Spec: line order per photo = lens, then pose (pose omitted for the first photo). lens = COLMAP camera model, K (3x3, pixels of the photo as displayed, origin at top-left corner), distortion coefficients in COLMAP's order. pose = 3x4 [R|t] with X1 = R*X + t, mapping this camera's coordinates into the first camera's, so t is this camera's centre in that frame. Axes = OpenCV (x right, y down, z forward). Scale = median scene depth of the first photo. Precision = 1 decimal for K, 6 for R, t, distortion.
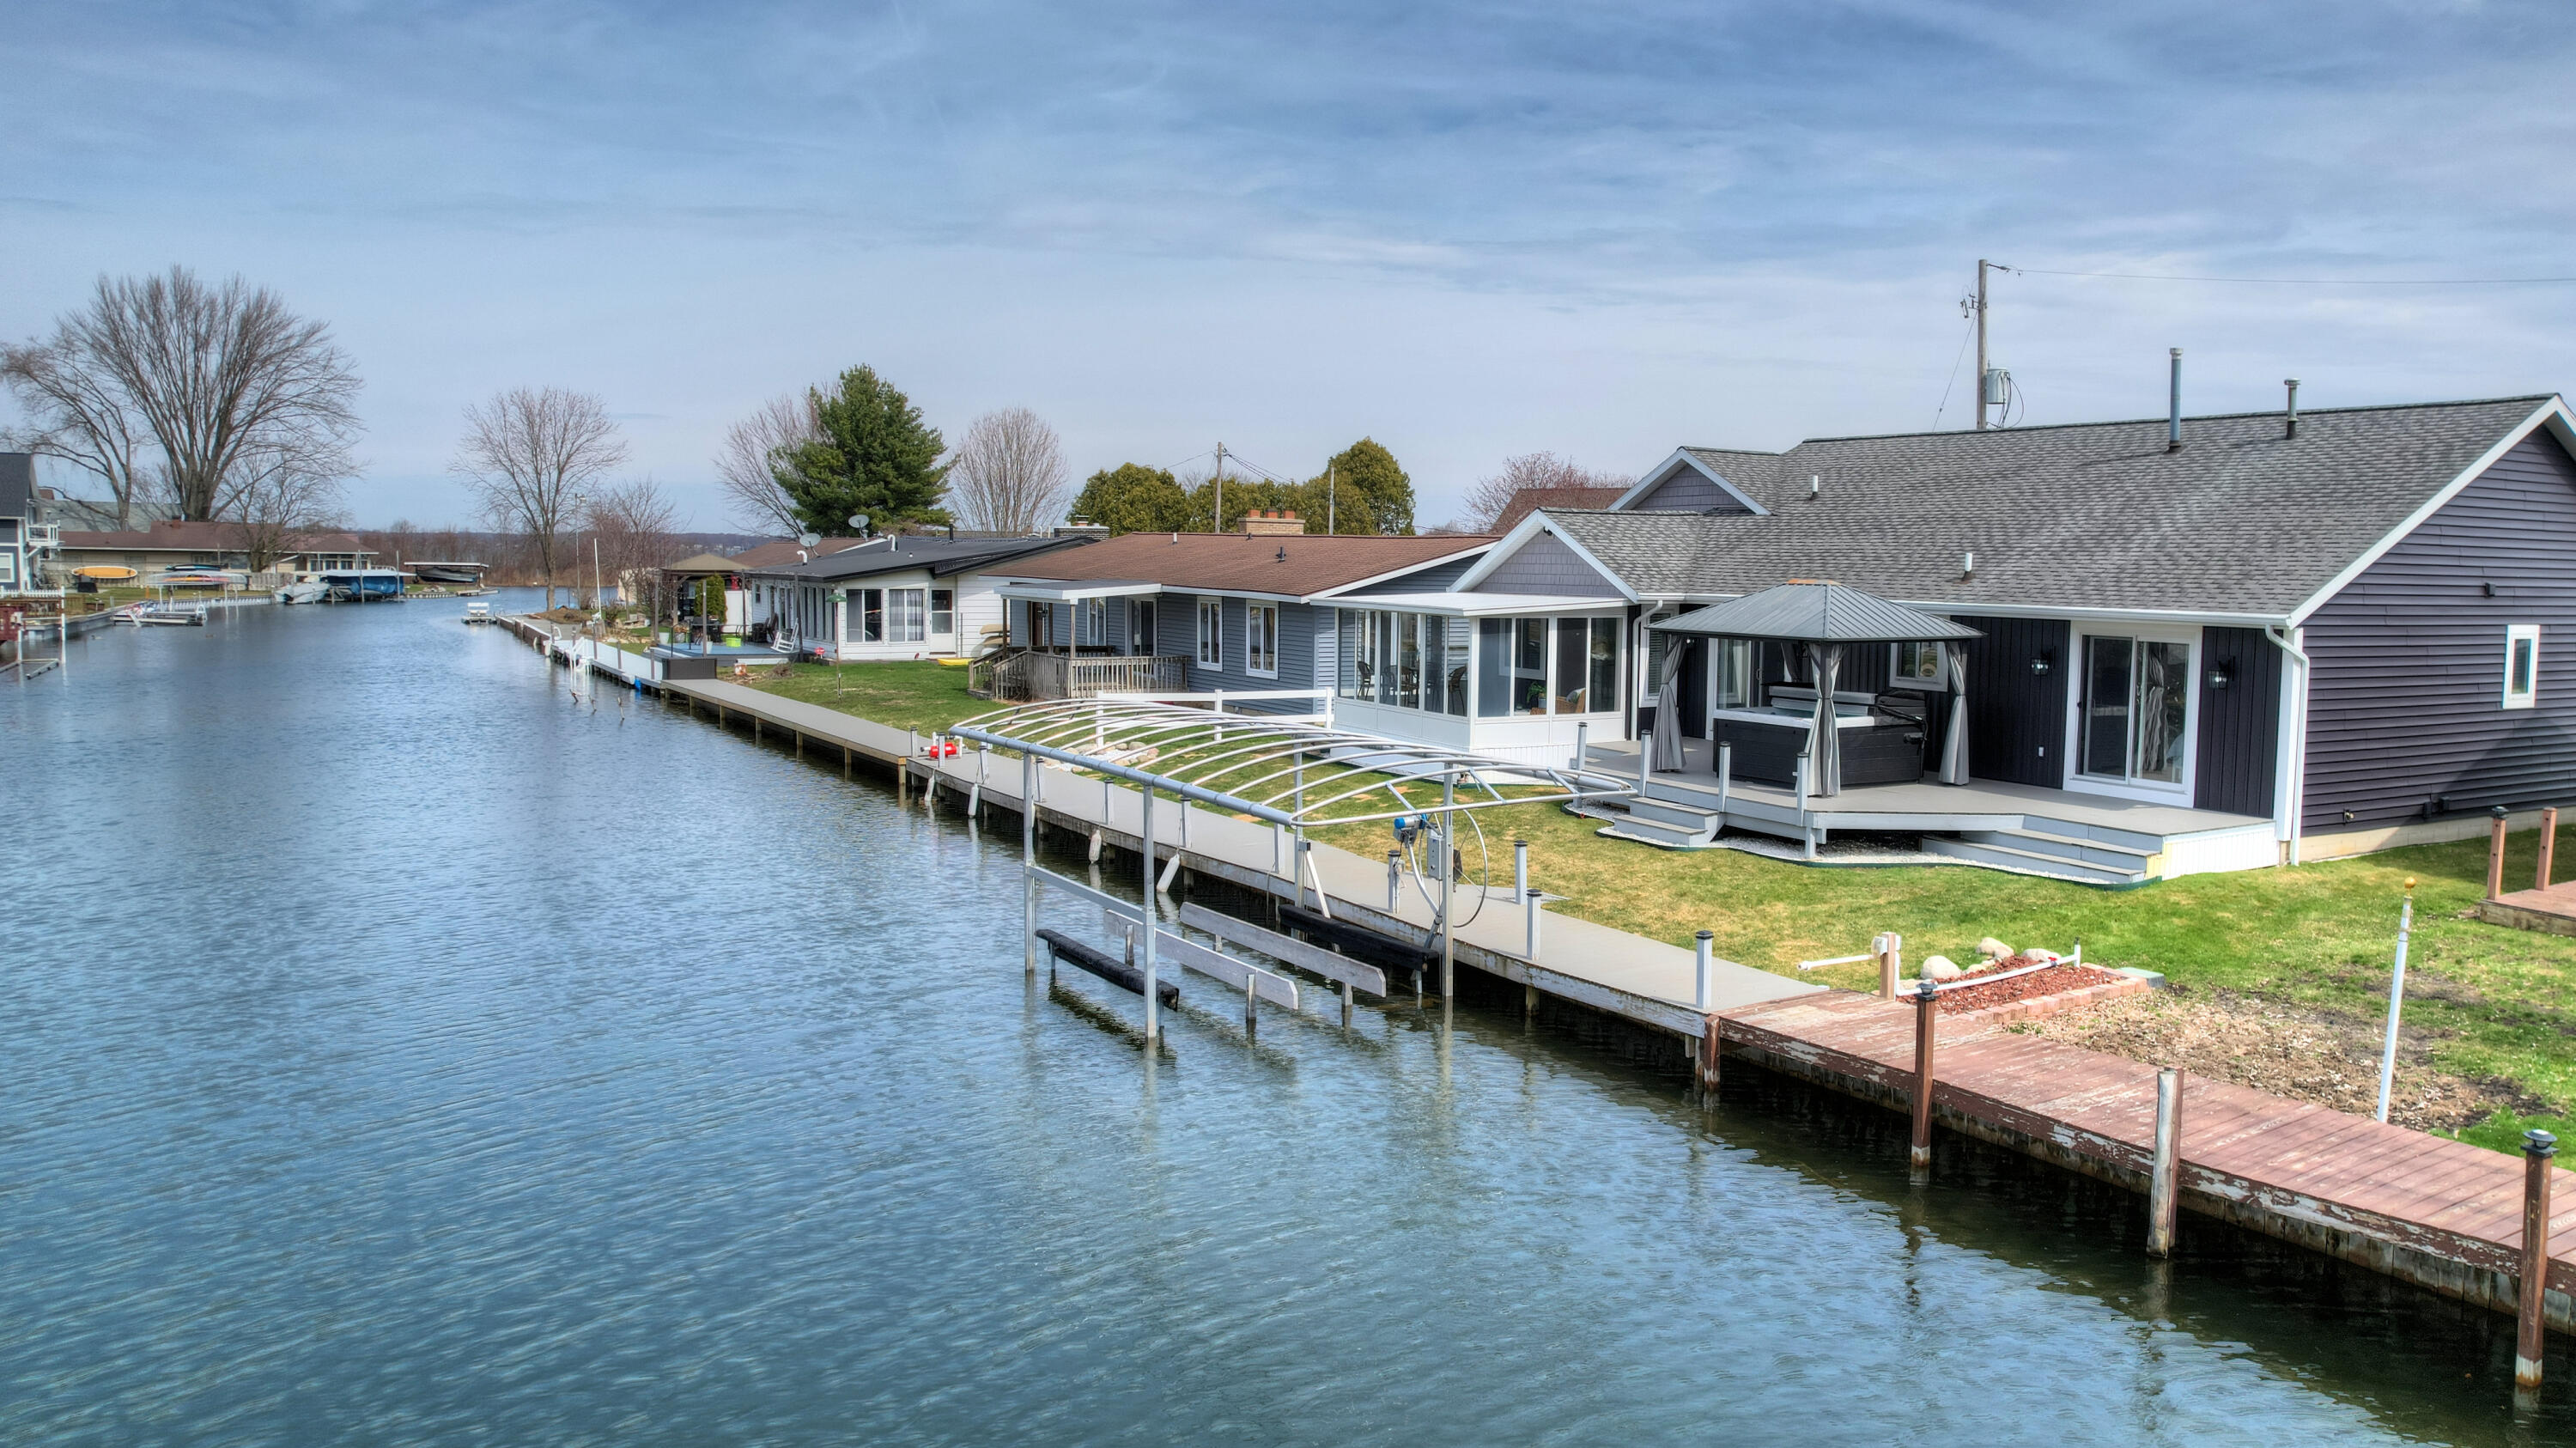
lens RADIAL K [[1853.0, 0, 1445.9], [0, 1853.0, 682.1], [0, 0, 1]] dist [-0.075182, 0.062766]
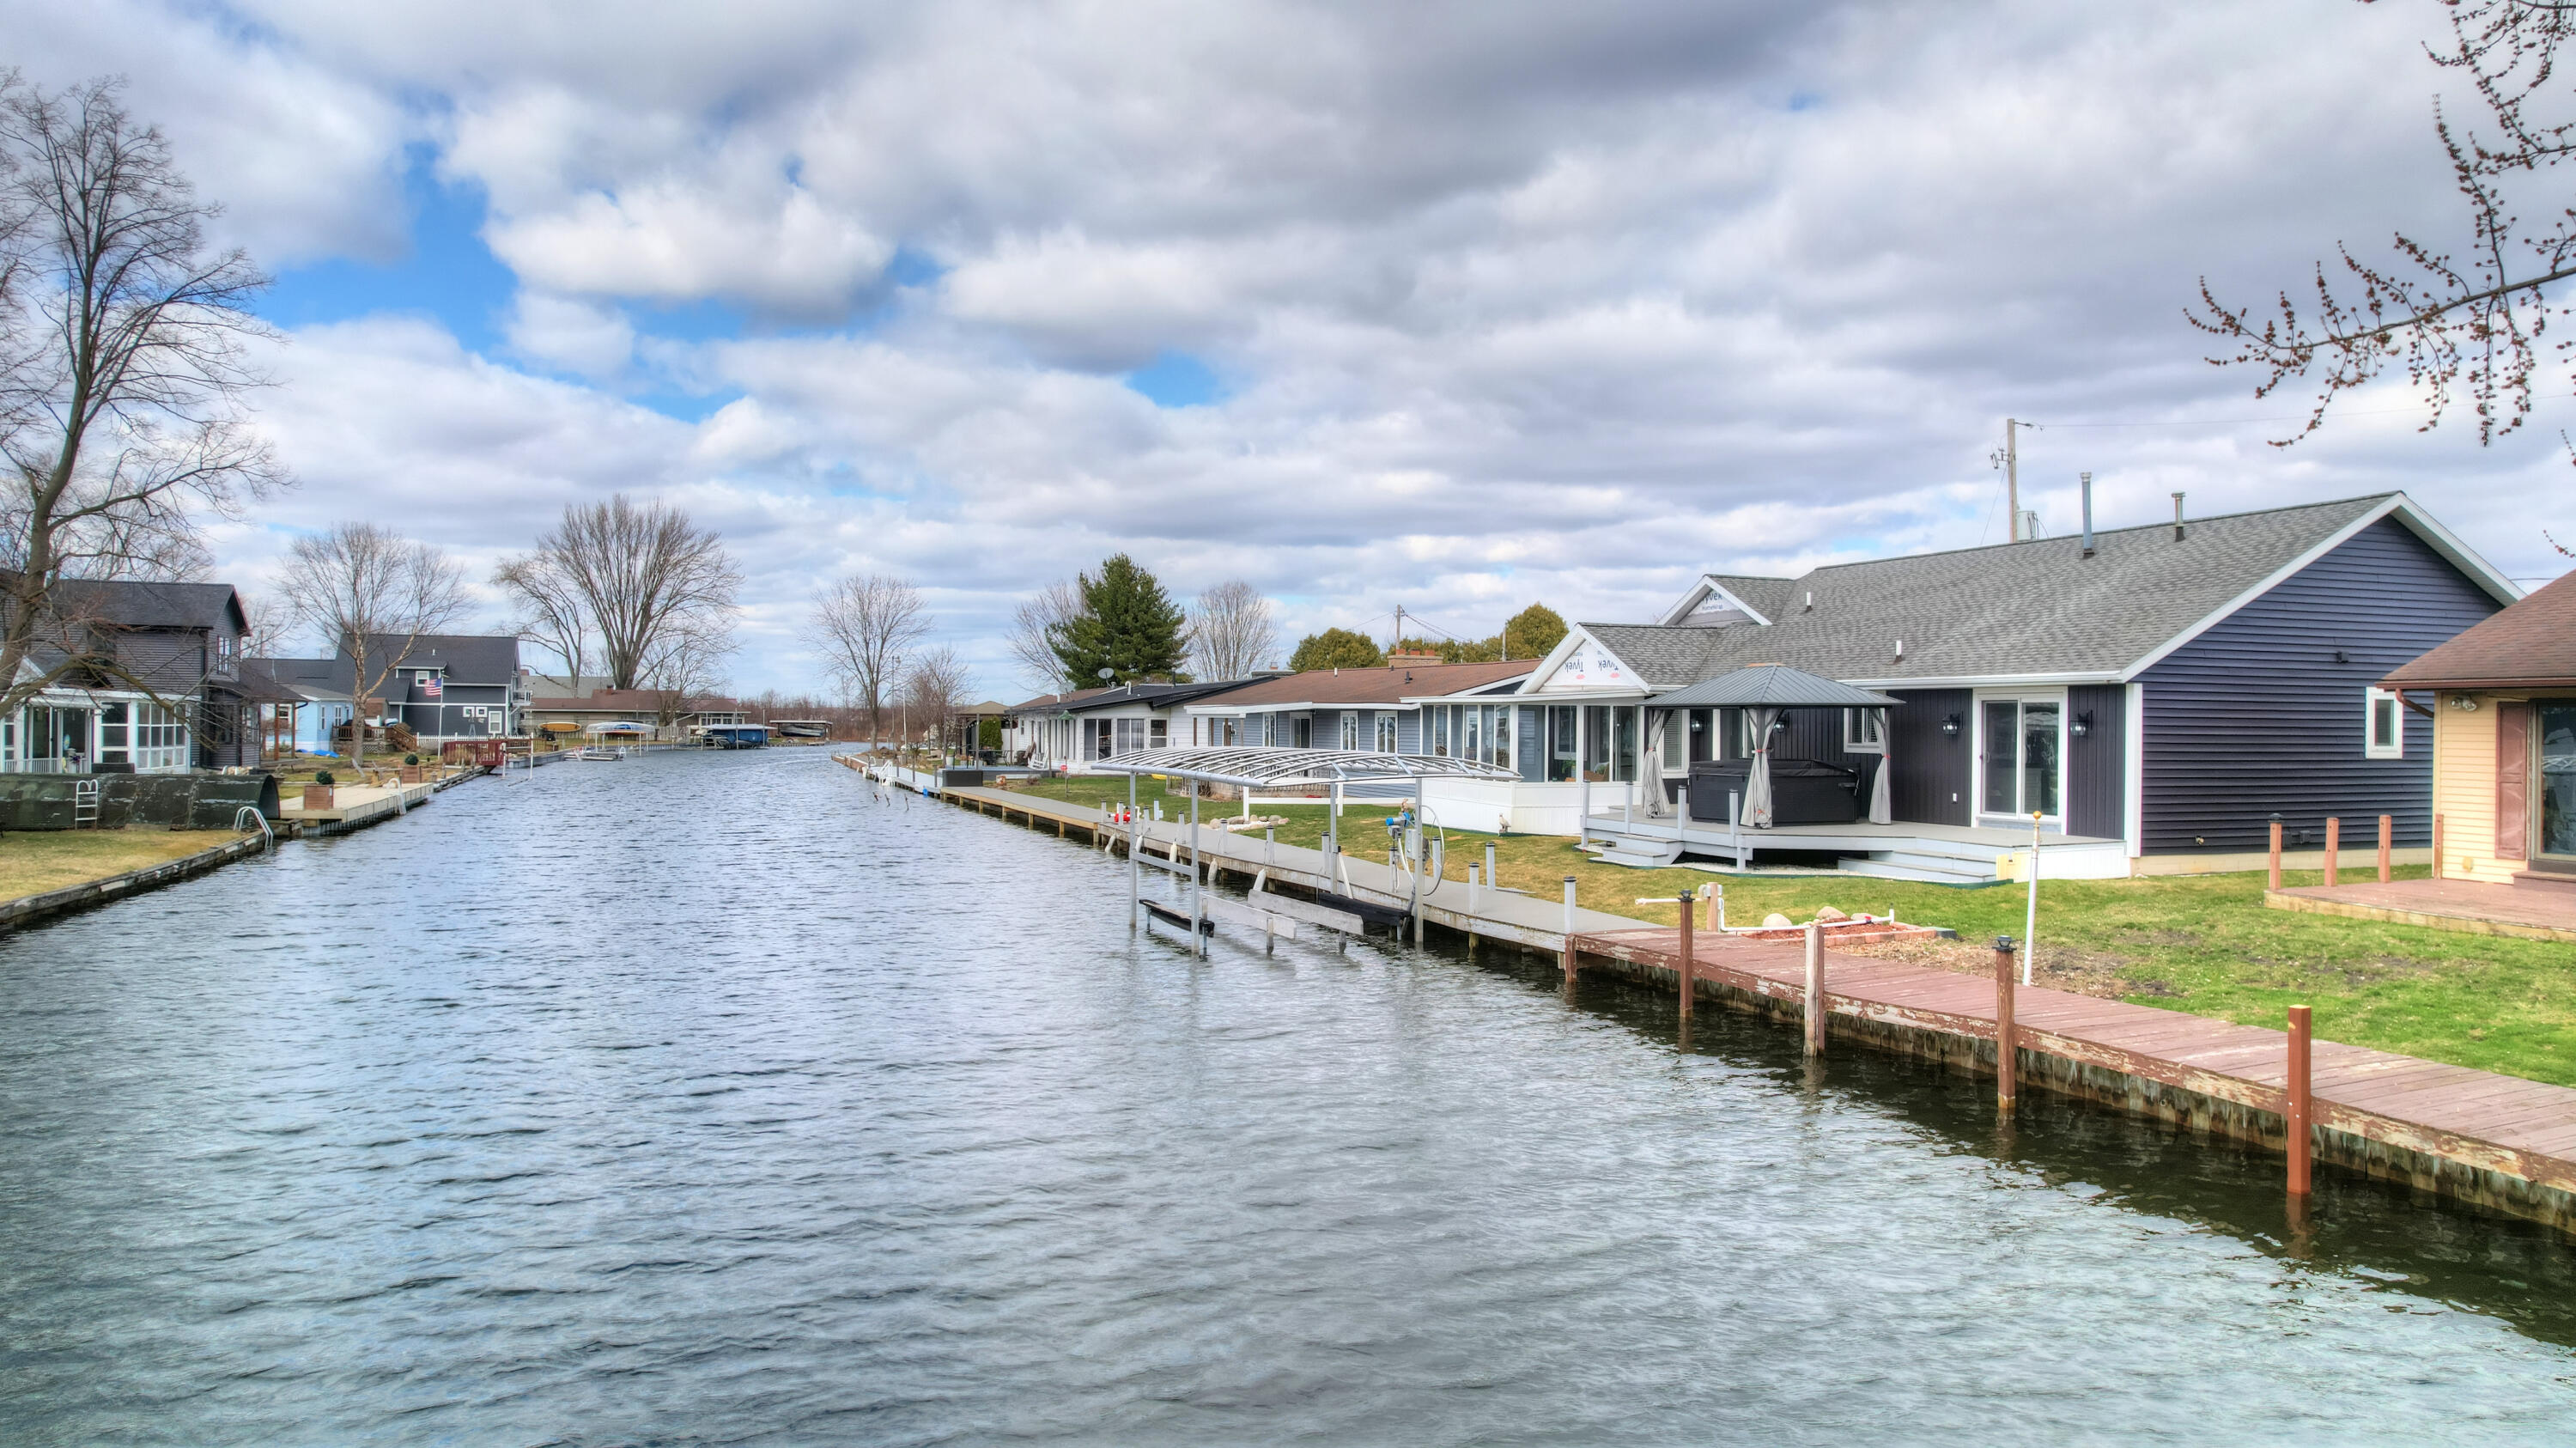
lens RADIAL K [[1646.4, 0, 1297.6], [0, 1646.4, 723.1], [0, 0, 1]] dist [-0.074370, 0.056923]
pose [[0.977760, -0.009933, -0.209490, 0.109492], [-0.004340, 0.997706, -0.067562, 0.056939], [0.209680, 0.066969, 0.975474, -0.142034]]
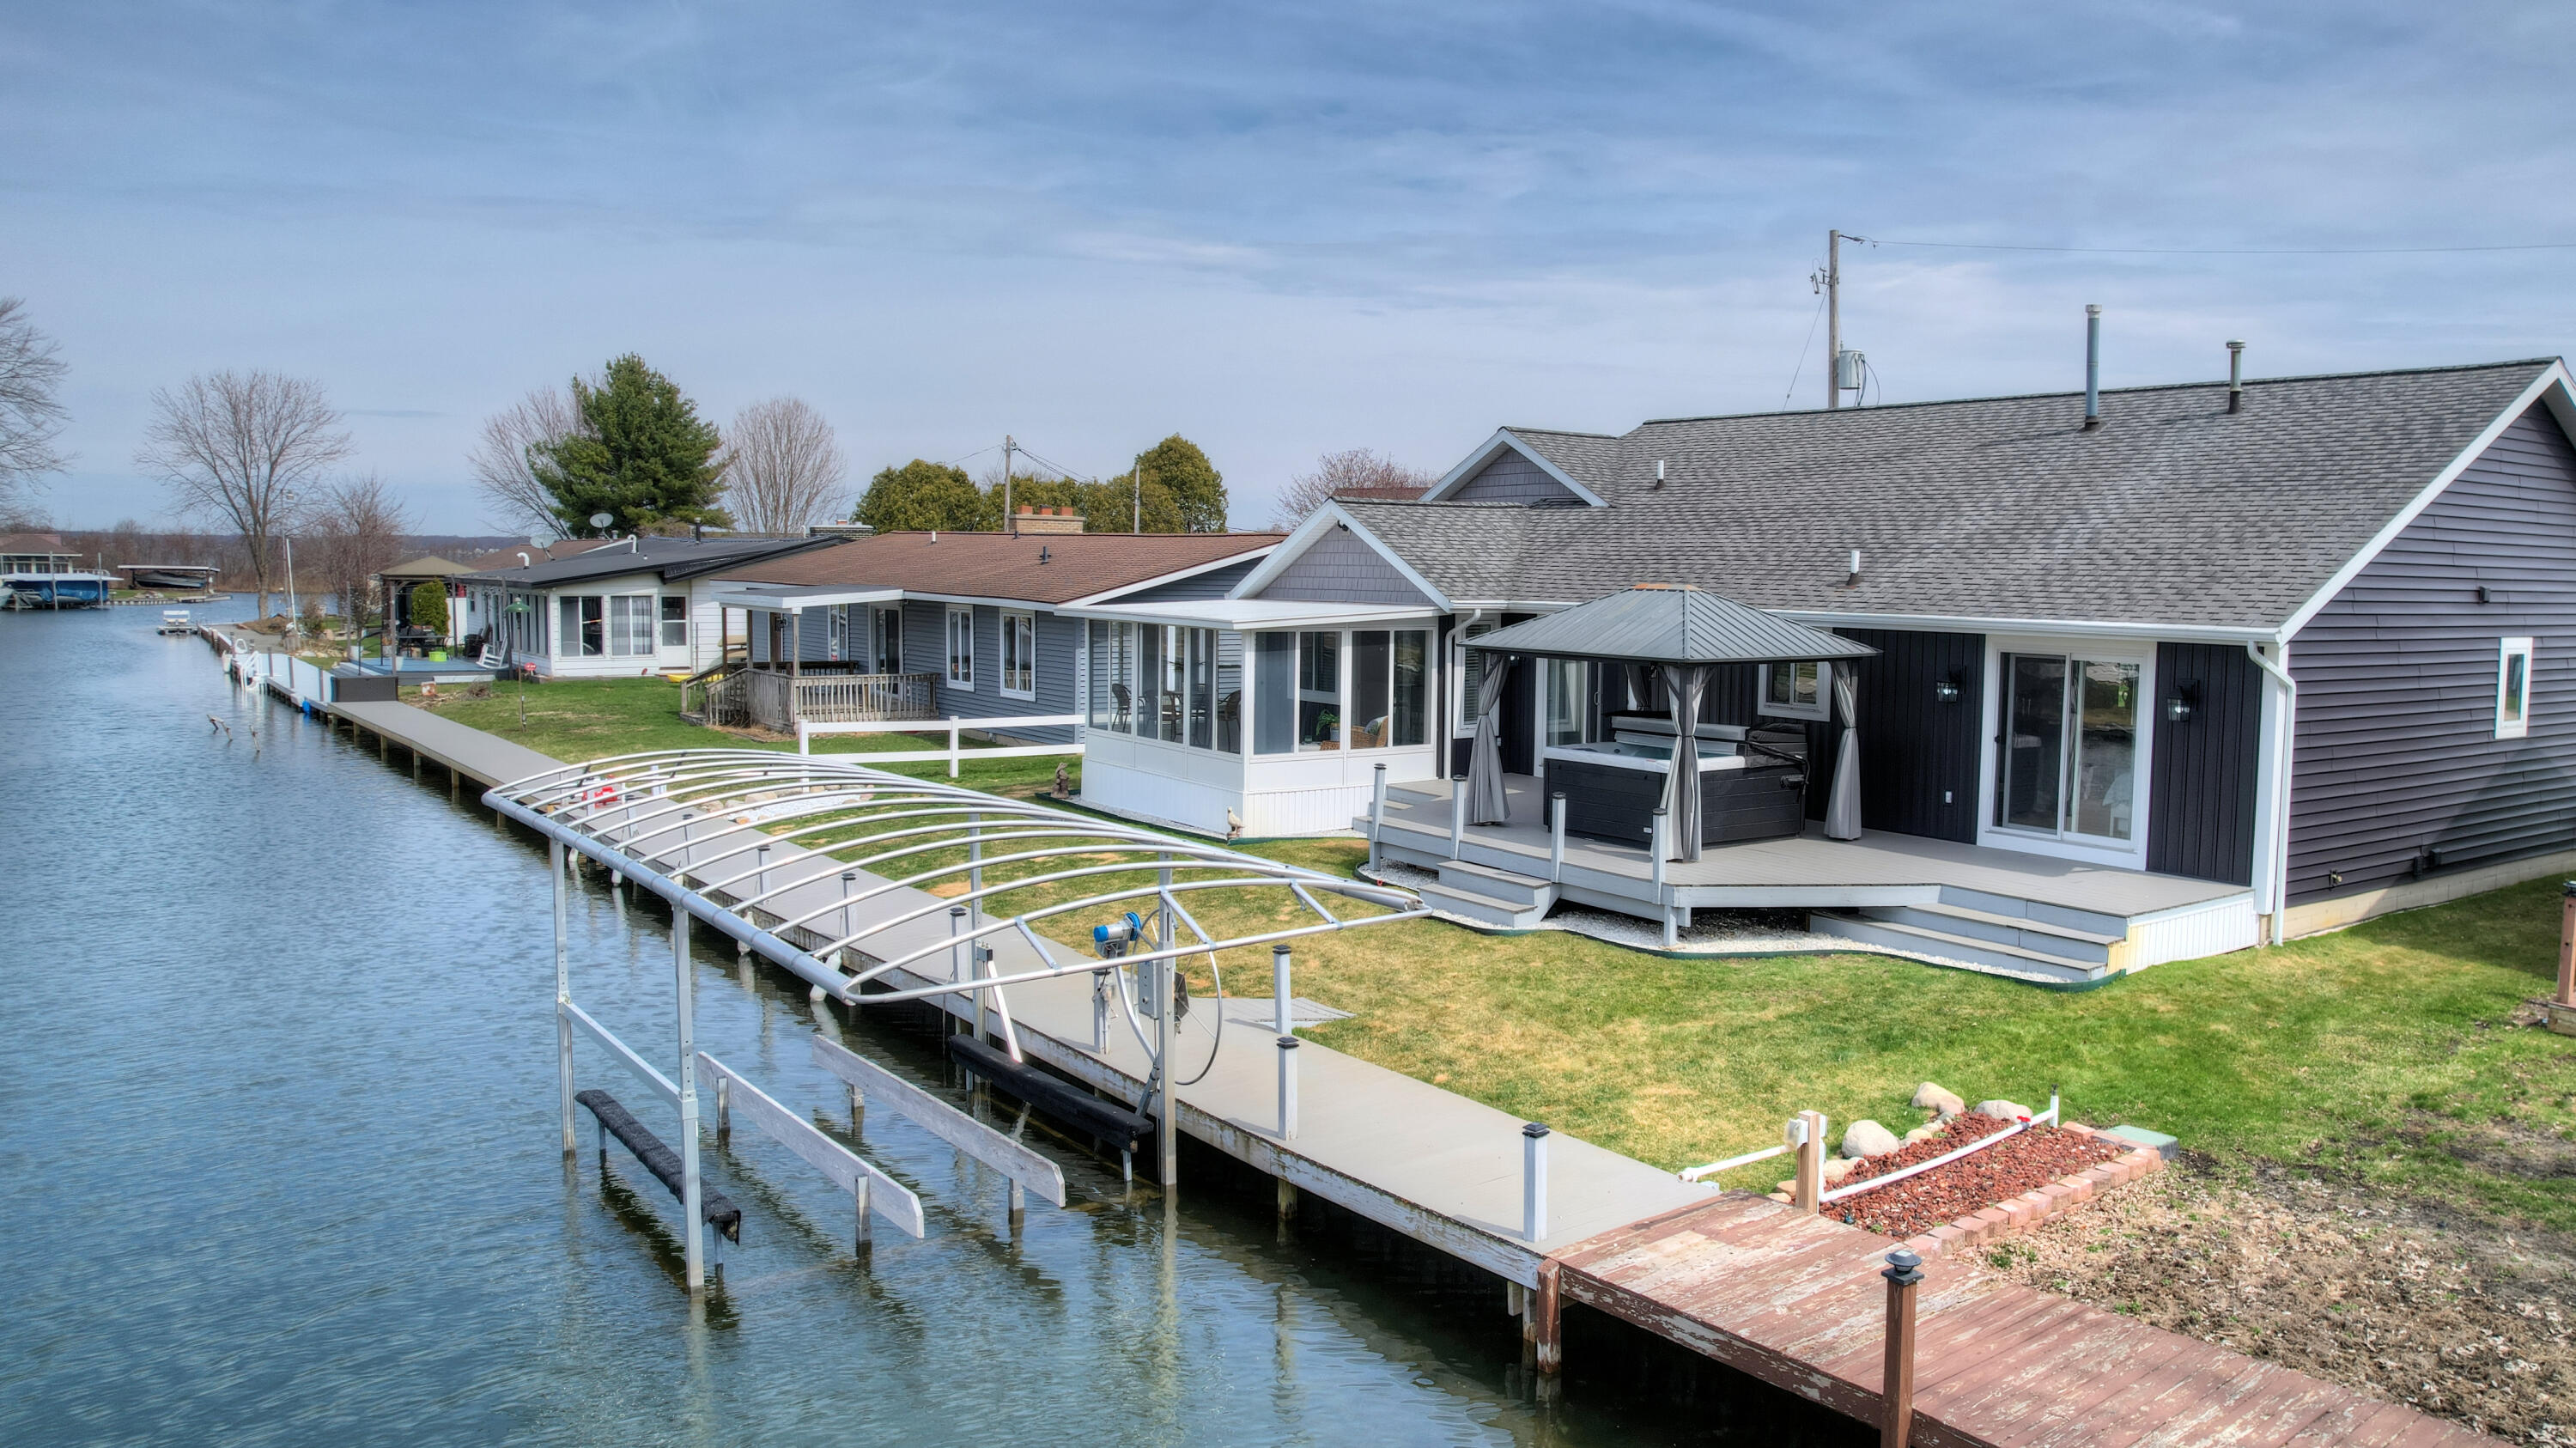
lens RADIAL K [[1853.0, 0, 1445.9], [0, 1853.0, 682.1], [0, 0, 1]] dist [-0.075182, 0.062766]
pose [[0.995640, -0.005919, 0.093094, 0.026700], [0.006105, 0.999980, -0.001713, -0.011163], [-0.093082, 0.002274, 0.995656, 0.194277]]
